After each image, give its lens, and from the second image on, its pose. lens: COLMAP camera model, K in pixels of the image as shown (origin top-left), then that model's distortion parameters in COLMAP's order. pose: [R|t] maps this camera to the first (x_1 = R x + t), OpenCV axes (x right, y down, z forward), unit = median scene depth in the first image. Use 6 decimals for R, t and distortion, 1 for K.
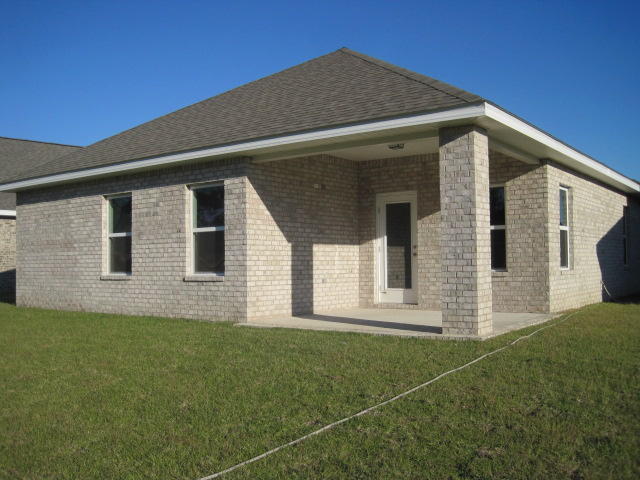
lens RADIAL K [[657.6, 0, 320.0], [0, 657.6, 241.8], [0, 0, 1]] dist [-0.131991, 0.000000]
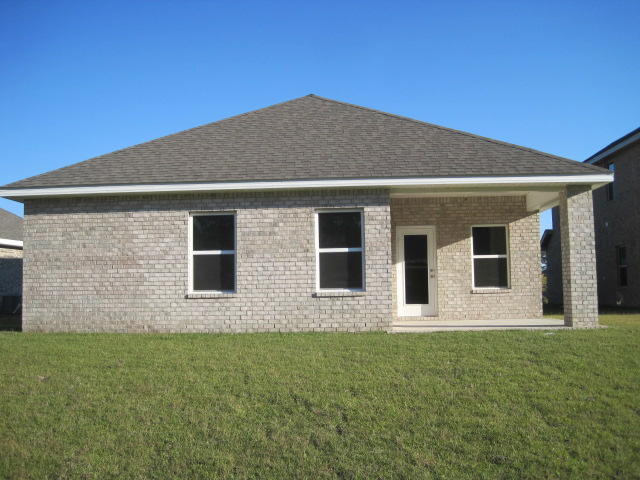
lens RADIAL K [[657.6, 0, 319.6], [0, 657.6, 239.1], [0, 0, 1]] dist [-0.131991, 0.000000]
pose [[0.833044, 0.045550, 0.551328, -0.748882], [-0.012938, 0.997936, -0.062901, 0.030654], [-0.553055, 0.045266, 0.831914, 0.079789]]
